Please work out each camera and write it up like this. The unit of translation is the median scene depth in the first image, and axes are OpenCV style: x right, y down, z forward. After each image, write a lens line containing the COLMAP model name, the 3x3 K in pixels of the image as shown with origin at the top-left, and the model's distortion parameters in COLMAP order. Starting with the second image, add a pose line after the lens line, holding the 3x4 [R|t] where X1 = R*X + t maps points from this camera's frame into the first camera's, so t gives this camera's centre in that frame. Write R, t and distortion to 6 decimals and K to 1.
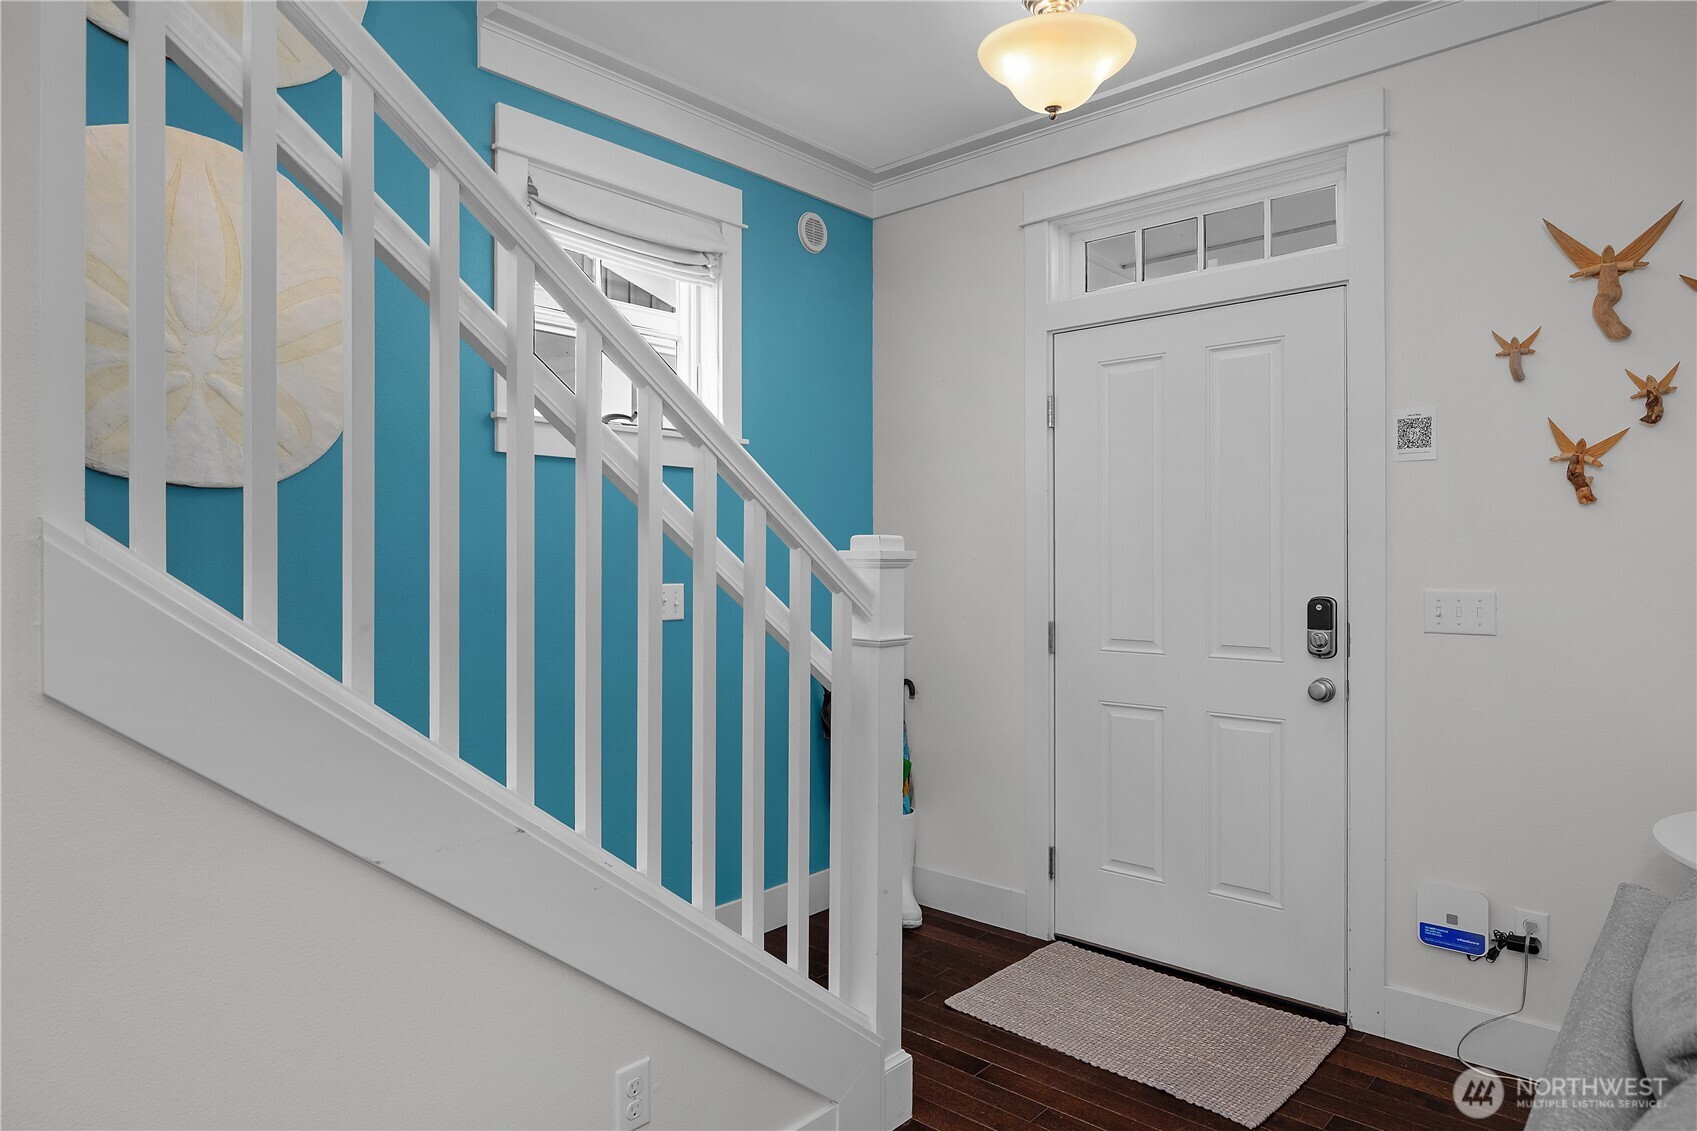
lens RADIAL K [[1030.5, 0, 842.2], [0, 1030.5, 562.9], [0, 0, 1]] dist [-0.004657, -0.000596]
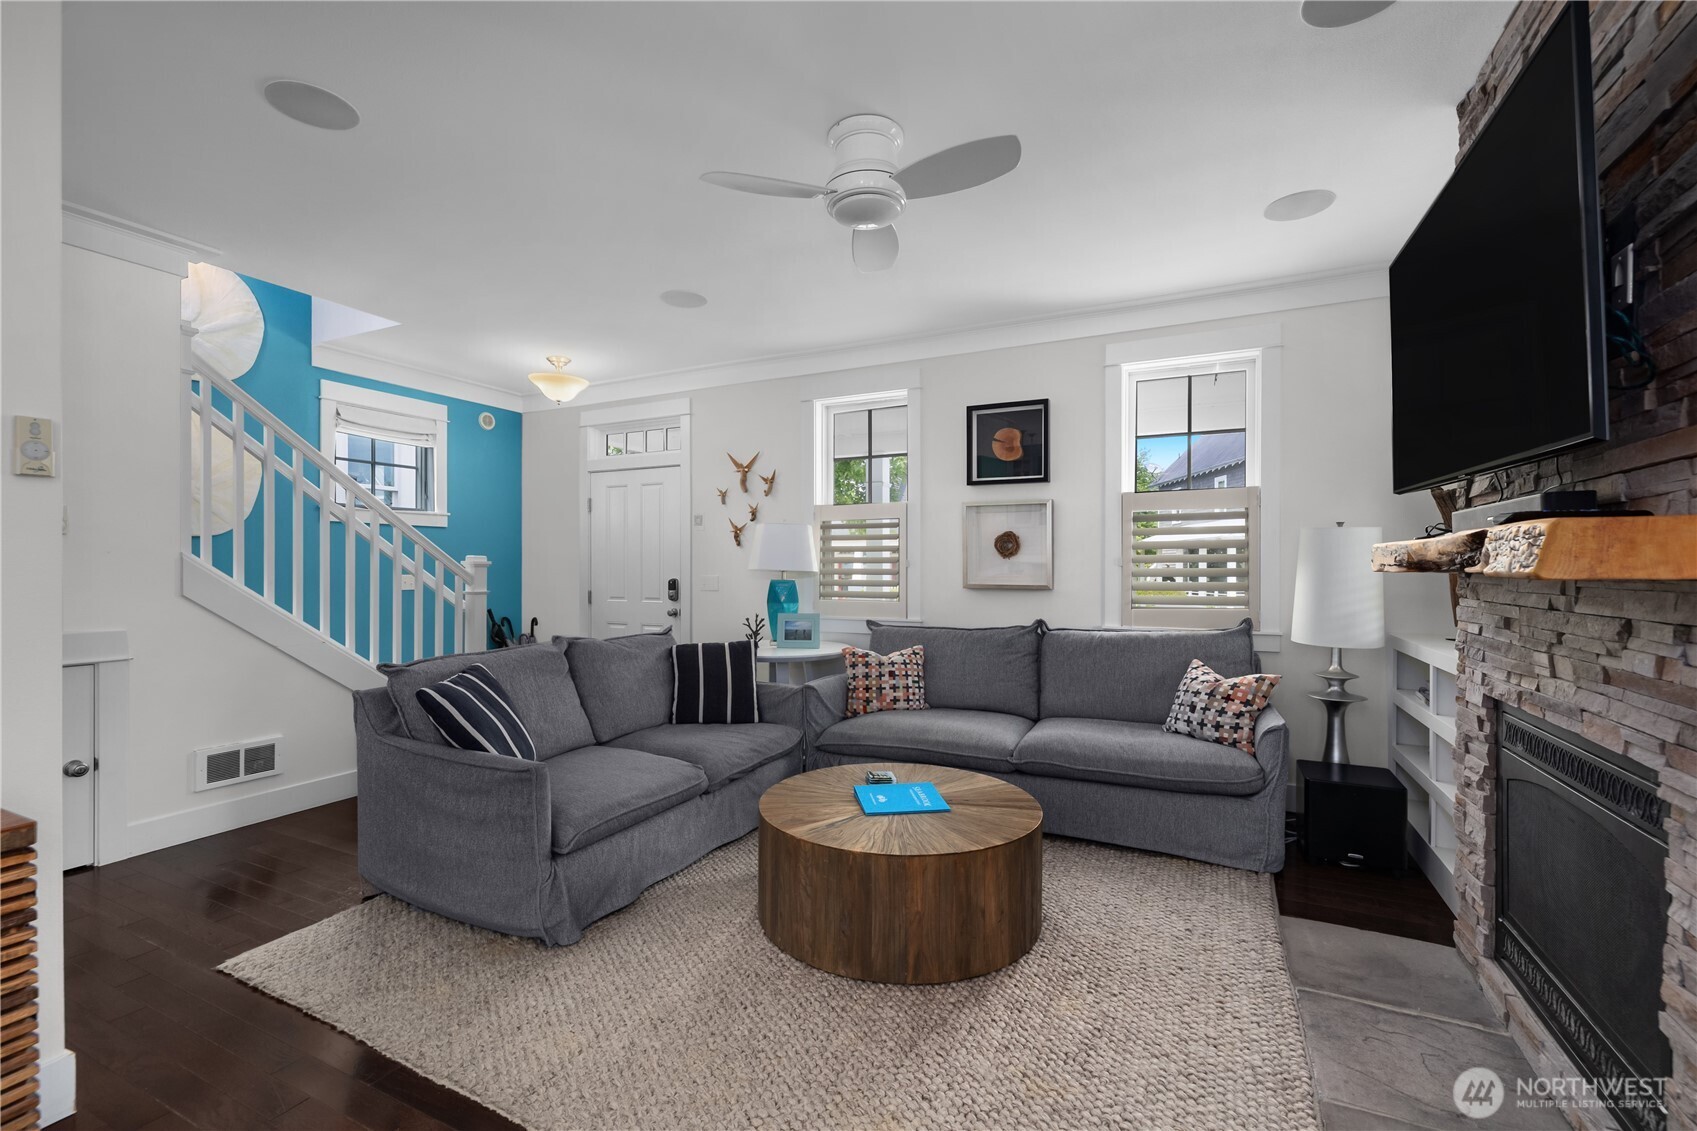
lens RADIAL K [[725.6, 0, 860.9], [0, 725.6, 567.4], [0, 0, 1]] dist [0.003689, -0.000211]
pose [[0.954498, 0.000522, 0.298216, 0.425608], [0.001698, 0.999973, -0.007183, 0.021292], [-0.298212, 0.007362, 0.954471, -1.170918]]
